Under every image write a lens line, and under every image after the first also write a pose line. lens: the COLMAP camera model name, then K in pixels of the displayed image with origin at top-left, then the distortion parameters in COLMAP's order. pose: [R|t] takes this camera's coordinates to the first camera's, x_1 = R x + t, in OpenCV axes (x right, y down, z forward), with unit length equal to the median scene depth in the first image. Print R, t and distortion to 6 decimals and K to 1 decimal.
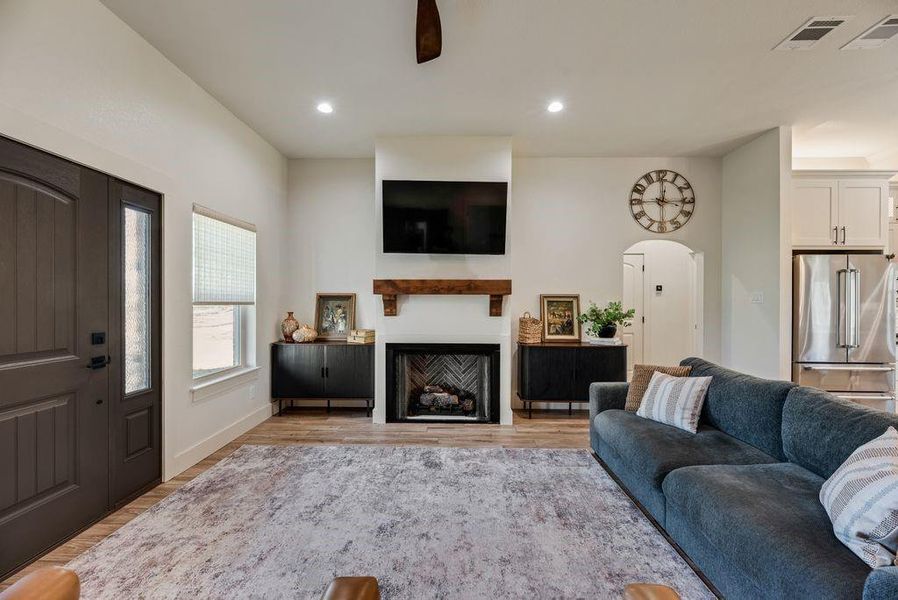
lens RADIAL K [[359.8, 0, 445.7], [0, 359.8, 304.1], [0, 0, 1]] dist [-0.002401, 0.000643]
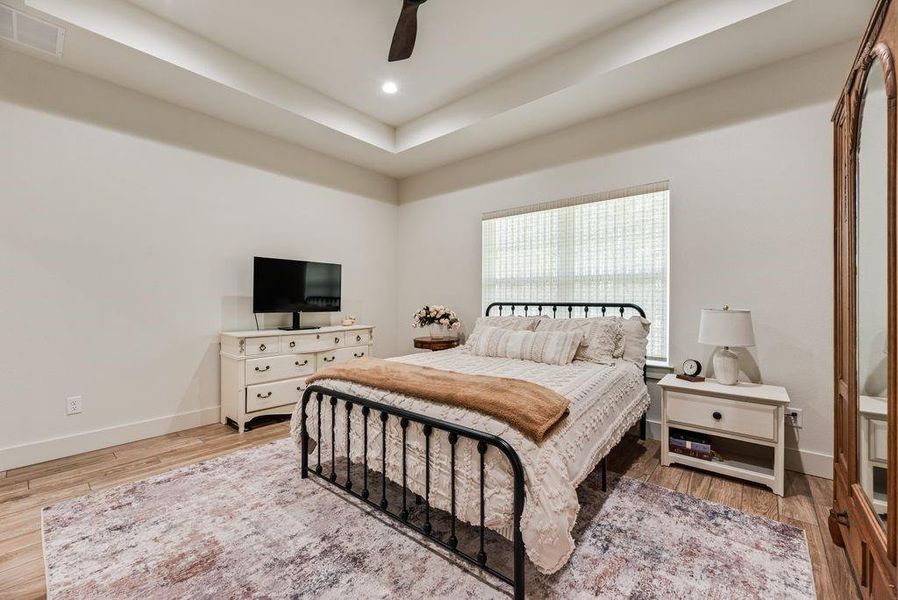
lens RADIAL K [[360.0, 0, 442.7], [0, 360.0, 296.7], [0, 0, 1]] dist [0.002891, 0.000293]
pose [[0.769343, -0.004840, -0.638817, 0.308372], [-0.001569, 0.999954, -0.009466, 0.047210], [0.638833, 0.008285, 0.769300, 0.200499]]
